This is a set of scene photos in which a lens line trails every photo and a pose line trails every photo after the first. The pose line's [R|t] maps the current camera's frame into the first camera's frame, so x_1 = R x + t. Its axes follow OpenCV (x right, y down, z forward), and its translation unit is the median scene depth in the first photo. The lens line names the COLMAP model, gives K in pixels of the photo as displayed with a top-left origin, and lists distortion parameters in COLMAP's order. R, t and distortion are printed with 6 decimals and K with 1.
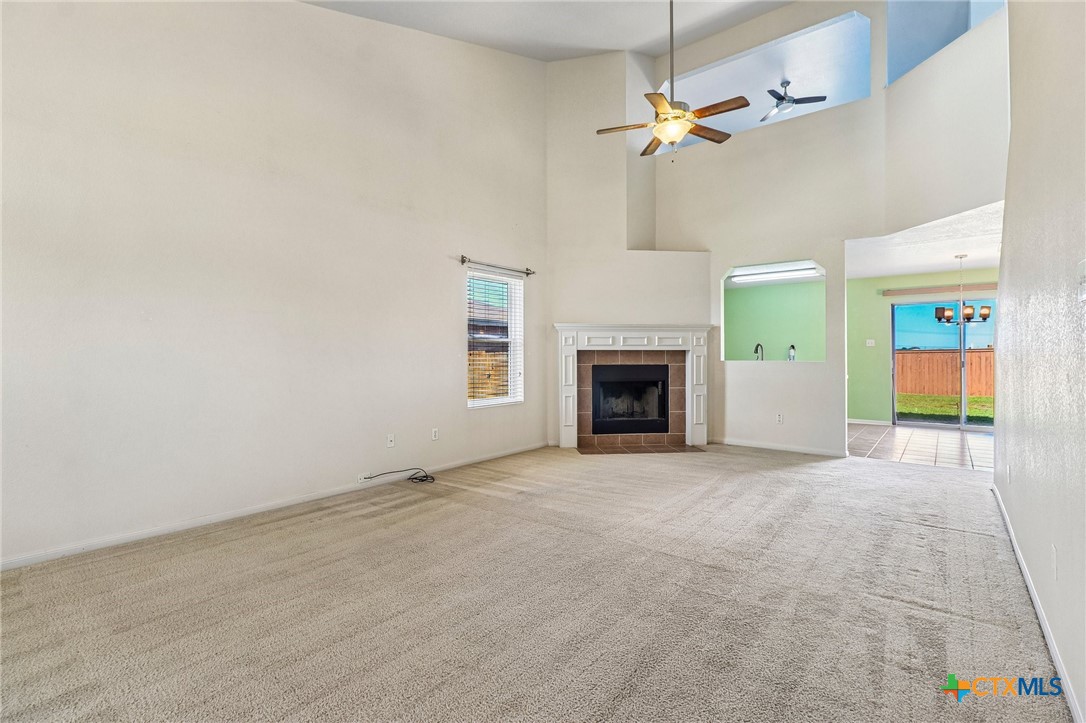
lens RADIAL K [[499.9, 0, 545.6], [0, 499.9, 355.8], [0, 0, 1]] dist [0.000116, -0.000103]
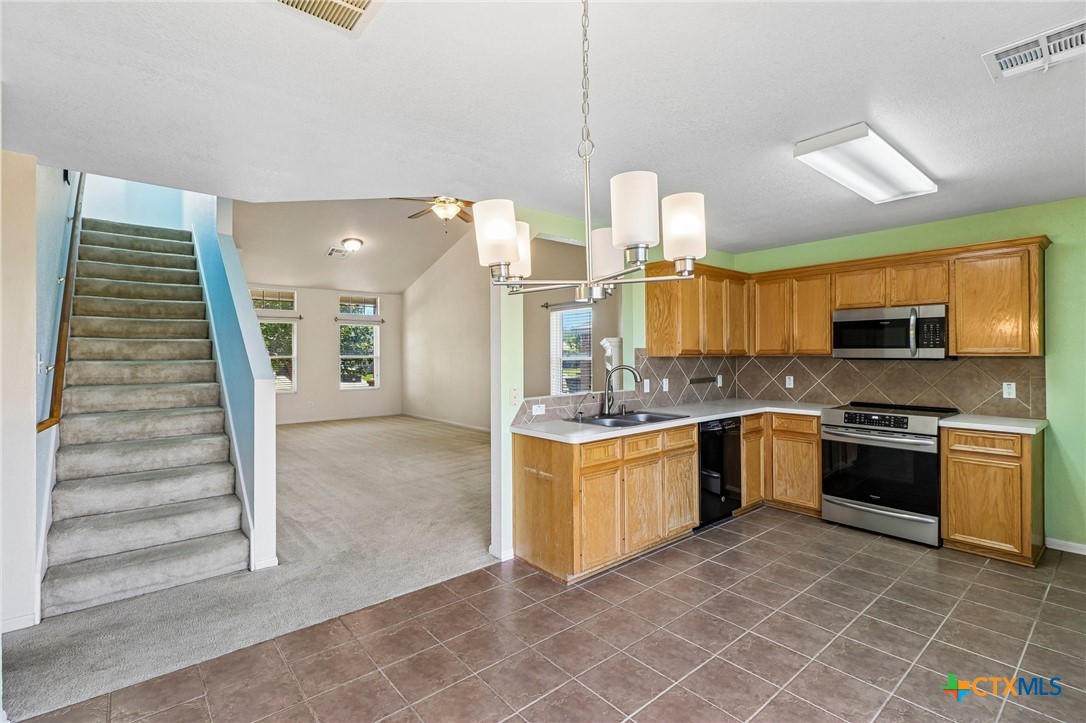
lens RADIAL K [[499.9, 0, 545.6], [0, 499.9, 355.8], [0, 0, 1]] dist [0.000116, -0.000103]
pose [[-0.191312, -0.000004, -0.981529, 1.050798], [0.004656, 0.999989, -0.000912, -0.034092], [0.981518, -0.004745, -0.191310, 1.041391]]
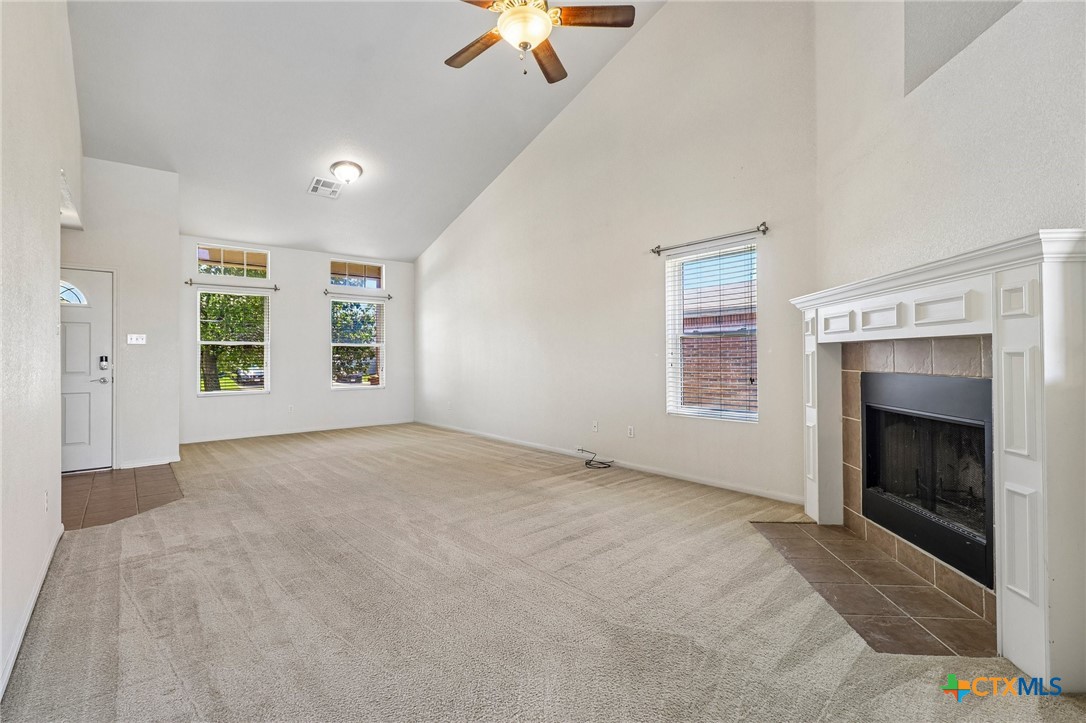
lens RADIAL K [[499.9, 0, 545.6], [0, 499.9, 355.8], [0, 0, 1]] dist [0.000116, -0.000103]
pose [[-0.193542, -0.004160, -0.981083, 0.631120], [0.007062, 0.999959, -0.005633, 0.004177], [0.981067, -0.008018, -0.193504, 0.791519]]
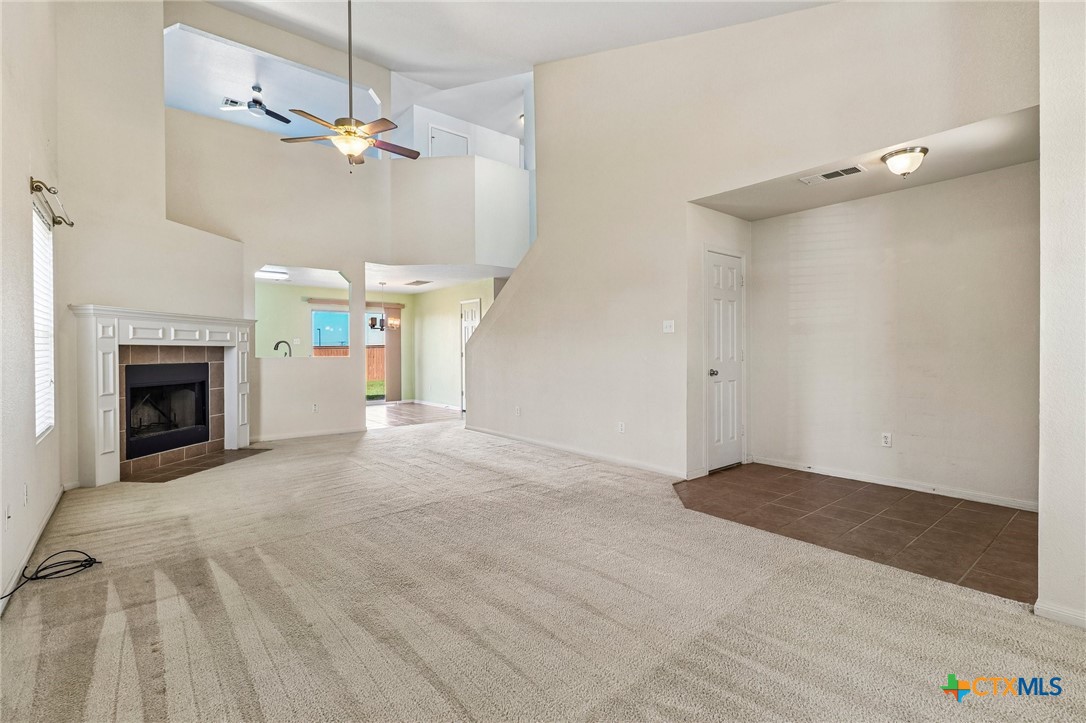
lens RADIAL K [[499.9, 0, 545.6], [0, 499.9, 355.8], [0, 0, 1]] dist [0.000116, -0.000103]
pose [[0.207026, -0.008200, 0.978301, -0.494671], [0.005214, 0.999960, 0.007279, 0.002437], [-0.978322, 0.003594, 0.207061, 0.248409]]
